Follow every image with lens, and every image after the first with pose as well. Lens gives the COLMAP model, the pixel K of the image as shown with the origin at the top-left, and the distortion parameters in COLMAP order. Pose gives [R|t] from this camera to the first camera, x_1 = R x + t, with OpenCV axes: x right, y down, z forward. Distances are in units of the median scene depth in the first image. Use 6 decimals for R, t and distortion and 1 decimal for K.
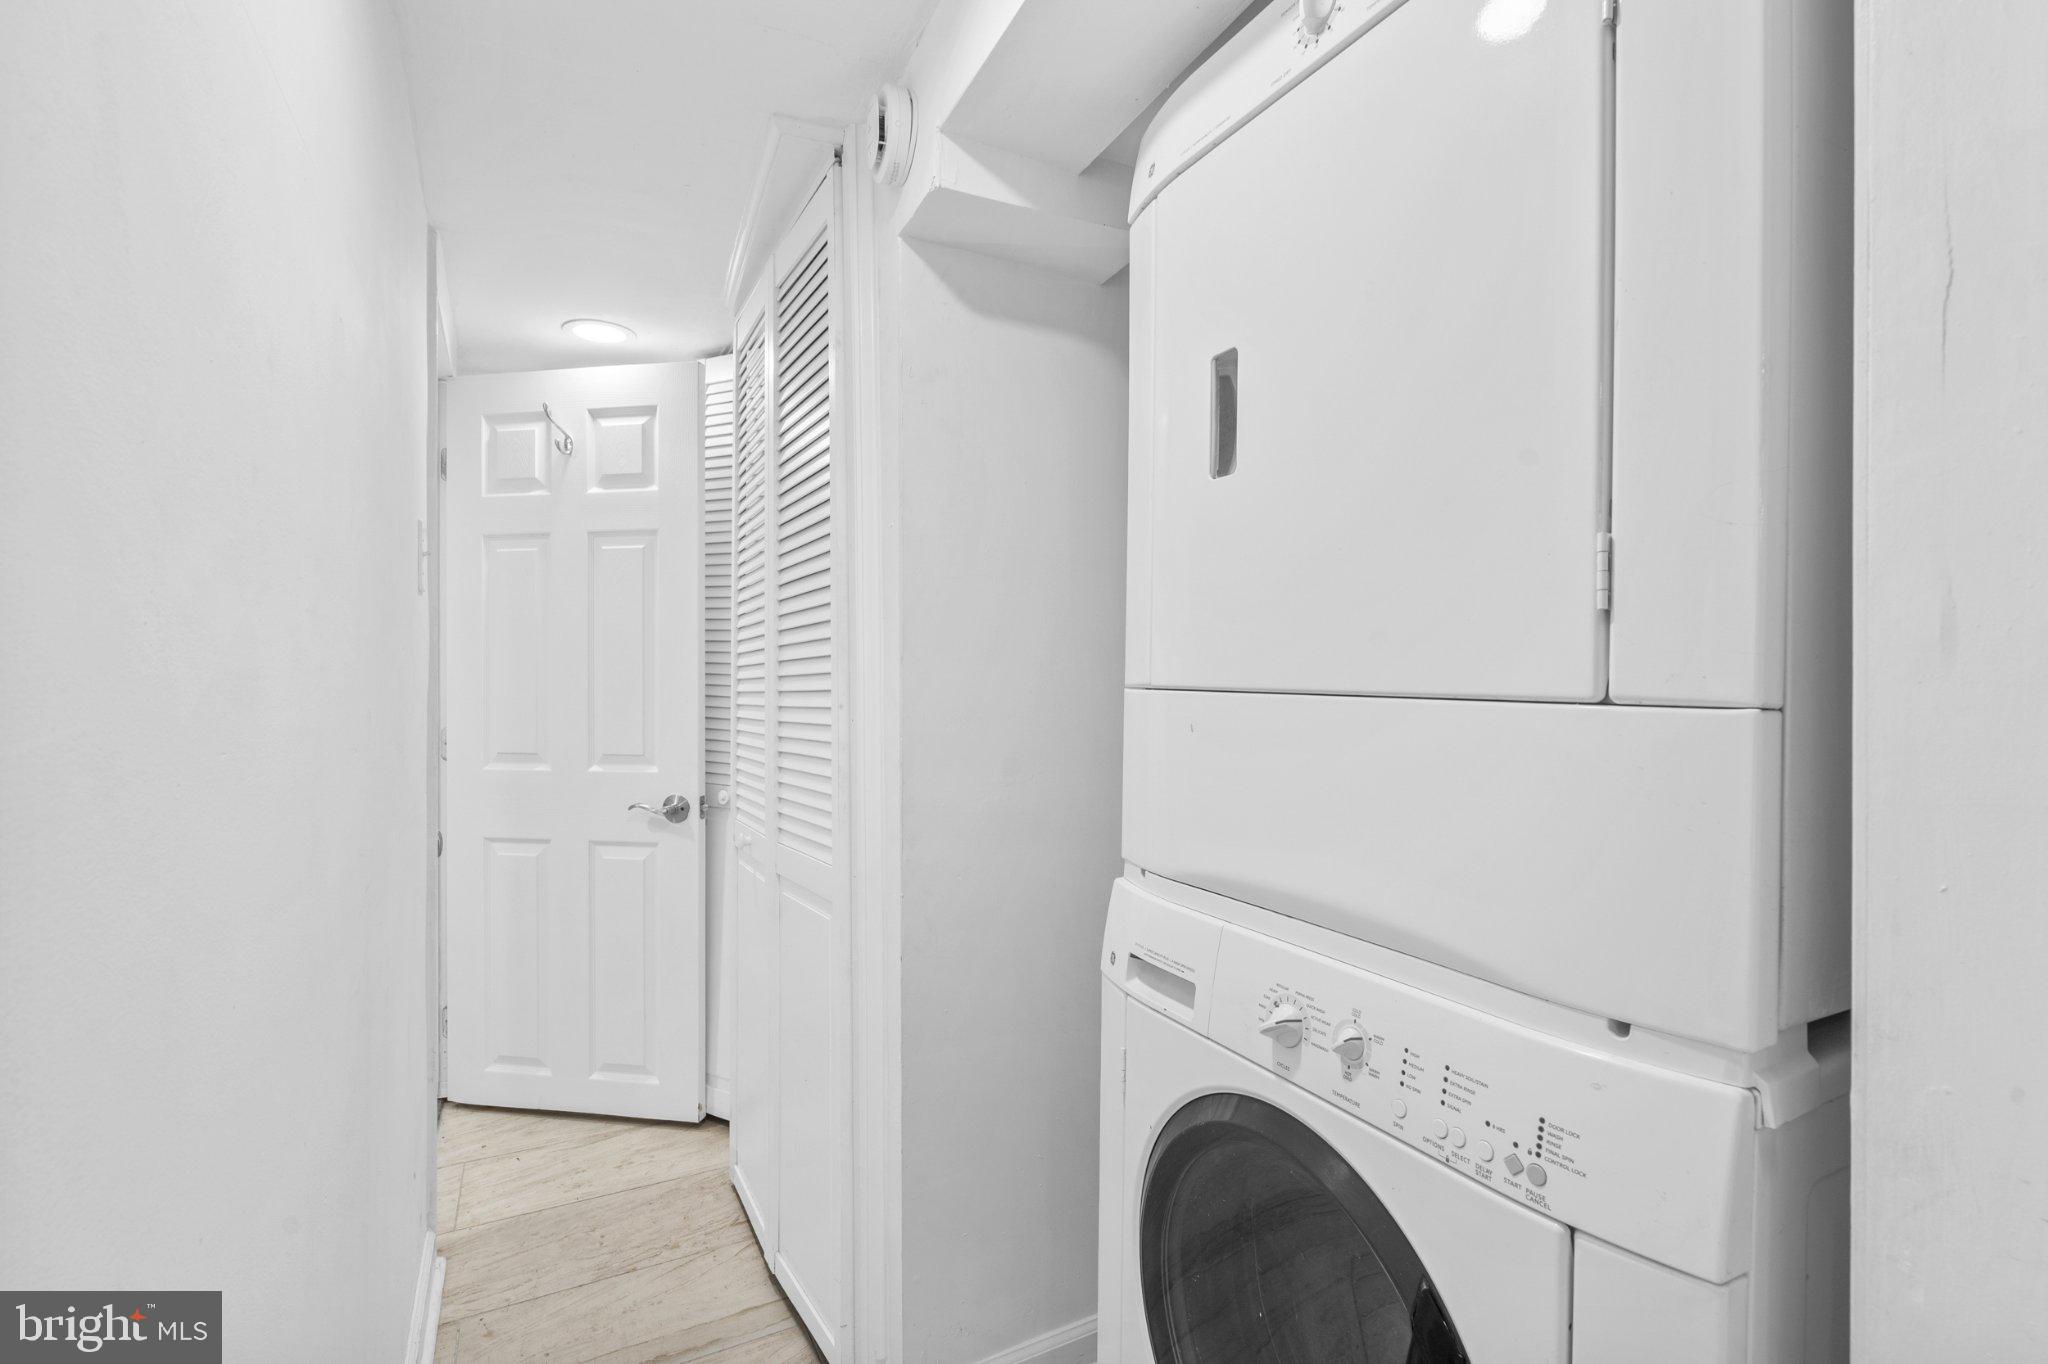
lens RADIAL K [[970.5, 0, 1024.2], [0, 970.5, 677.2], [0, 0, 1]] dist [-0.000492, 0.001246]
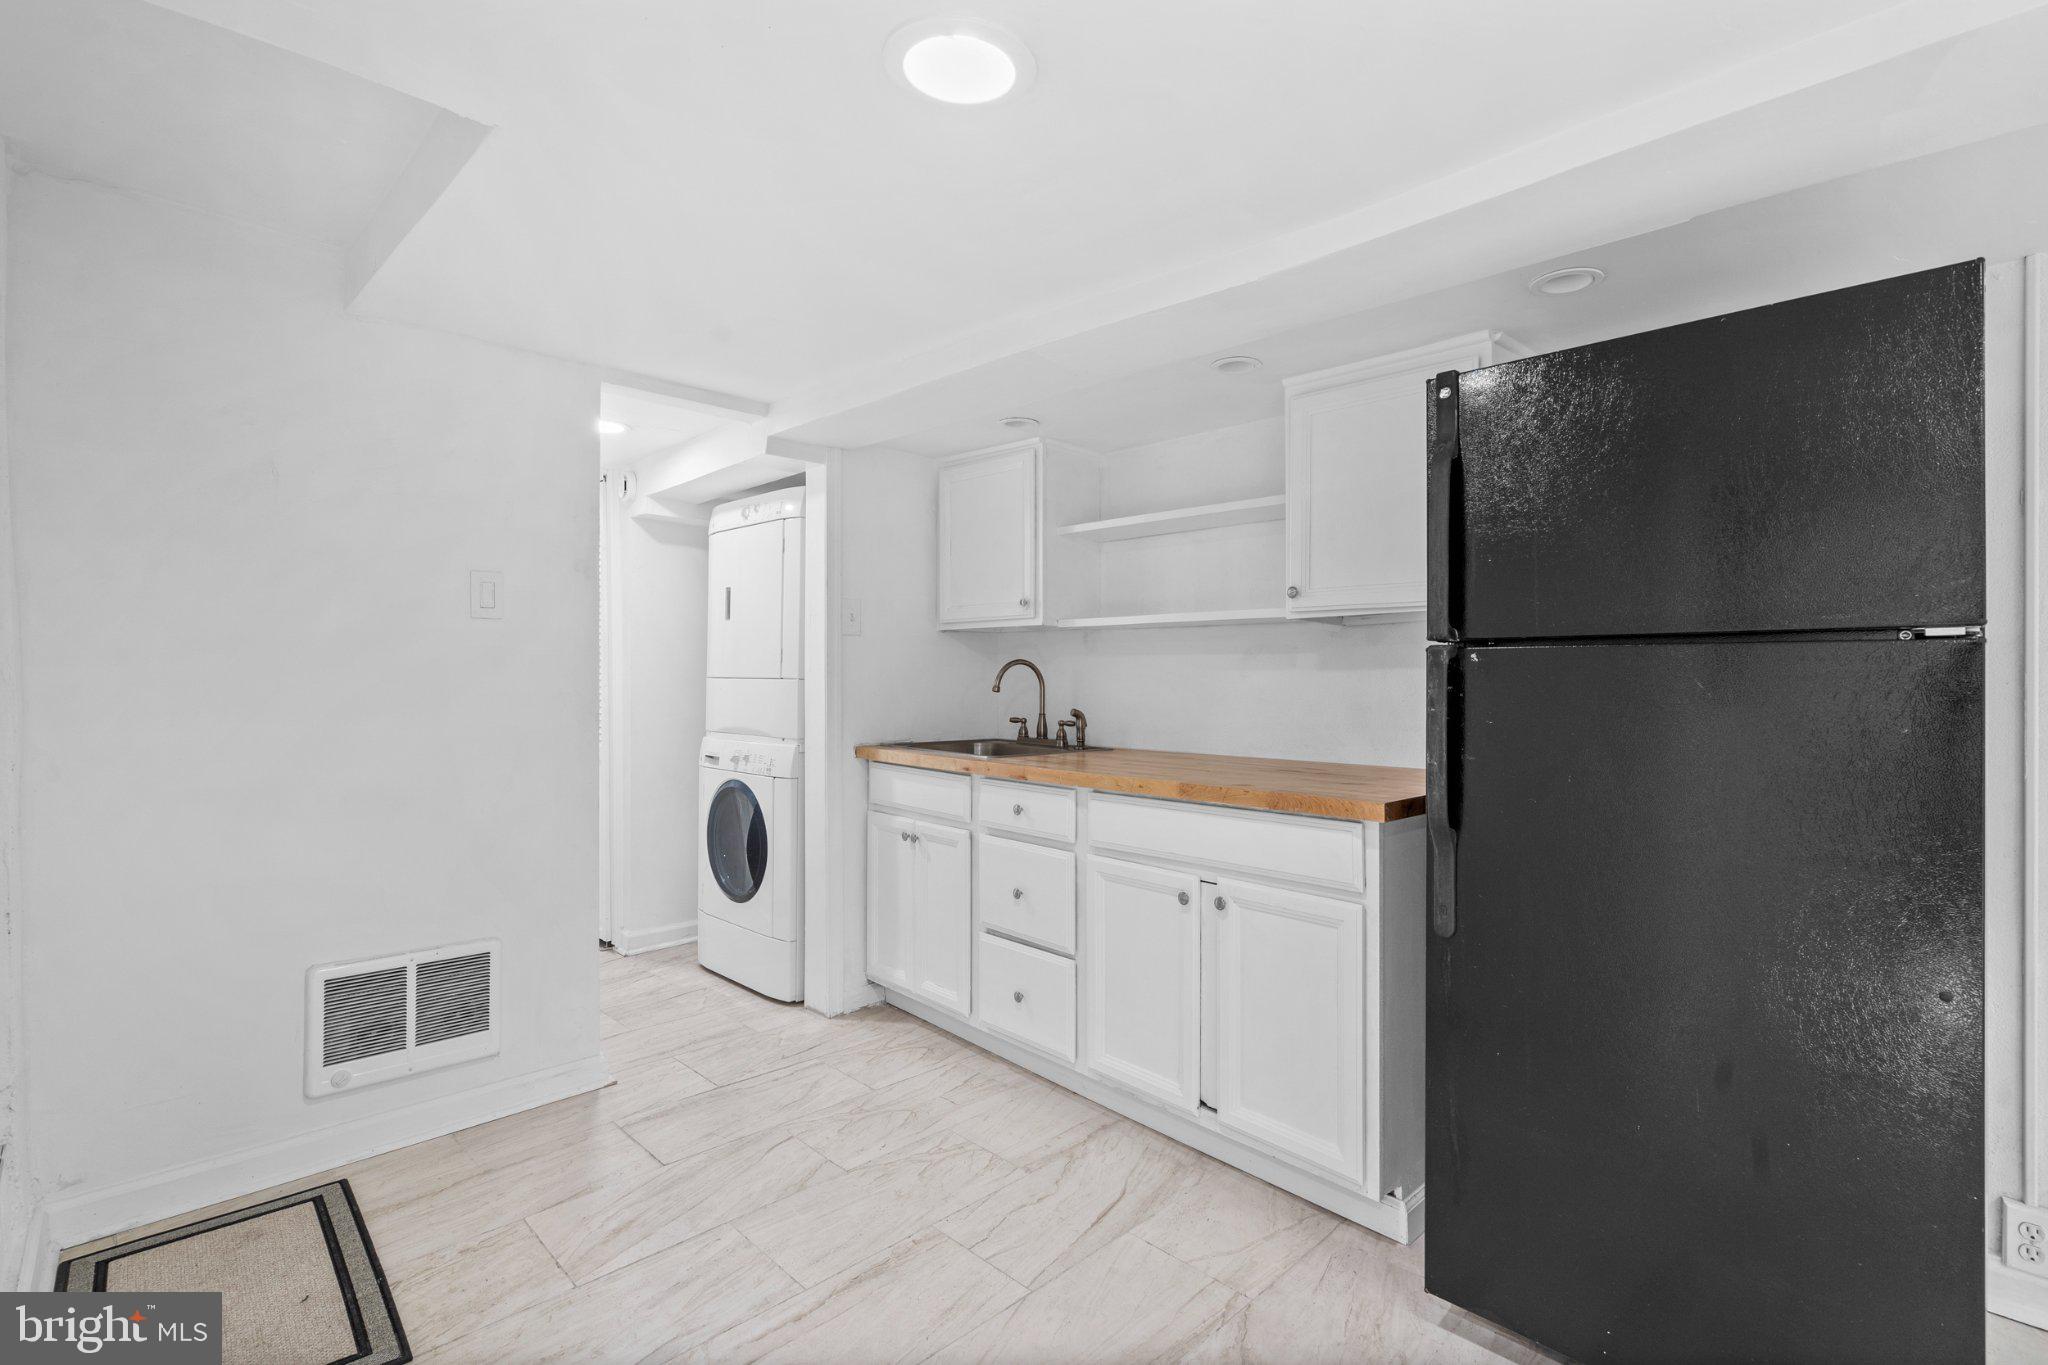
lens RADIAL K [[970.5, 0, 1028.9], [0, 970.5, 670.7], [0, 0, 1]] dist [-0.000492, 0.001246]
pose [[0.954525, 0.007808, 0.298029, 0.172157], [-0.004701, 0.999927, -0.011139, 0.020575], [-0.298094, 0.009231, 0.954492, -2.513878]]
